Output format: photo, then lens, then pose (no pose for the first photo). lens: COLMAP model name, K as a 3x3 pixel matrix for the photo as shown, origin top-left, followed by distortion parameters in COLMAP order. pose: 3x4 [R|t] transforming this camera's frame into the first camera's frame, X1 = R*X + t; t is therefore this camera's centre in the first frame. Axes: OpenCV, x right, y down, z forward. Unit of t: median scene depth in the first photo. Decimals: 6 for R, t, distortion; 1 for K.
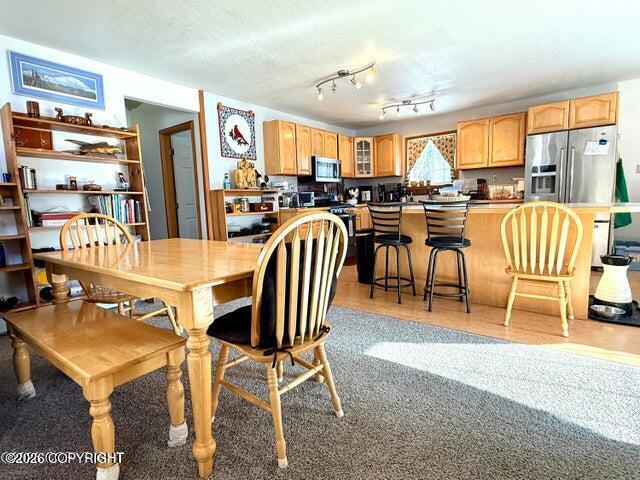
lens RADIAL K [[333.4, 0, 320.2], [0, 333.4, 239.7], [0, 0, 1]] dist [0.003739, -0.000926]
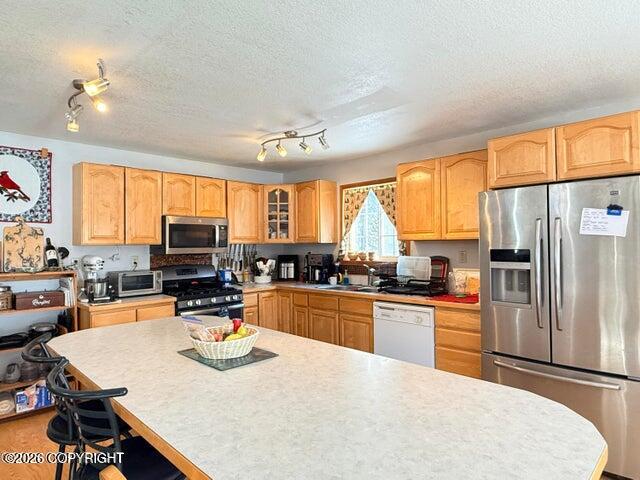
lens RADIAL K [[392.9, 0, 320.7], [0, 392.9, 236.7], [0, 0, 1]] dist [0.006034, 0.002310]
pose [[0.990980, 0.023610, -0.131911, 0.343987], [-0.041215, 0.990343, -0.132369, -0.110246], [0.127512, 0.136612, 0.982384, 0.270190]]
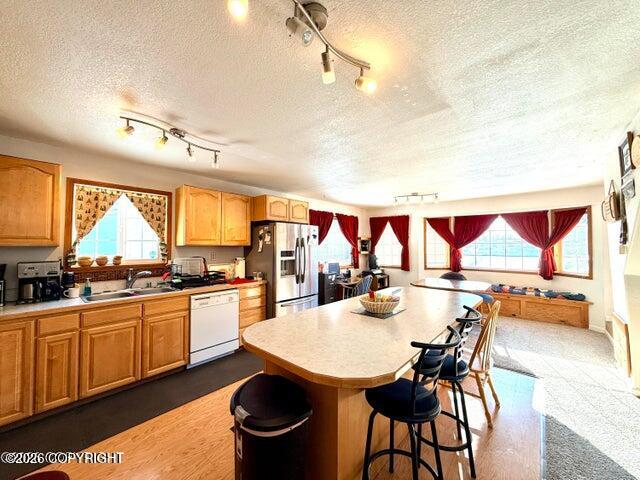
lens RADIAL K [[254.7, 0, 321.0], [0, 254.7, 241.6], [0, 0, 1]] dist [-0.000361, -0.000044]
pose [[0.065326, 0.055276, 0.996332, -0.131601], [0.115134, 0.991379, -0.062550, -0.138703], [-0.991200, 0.118798, 0.058399, 0.623248]]
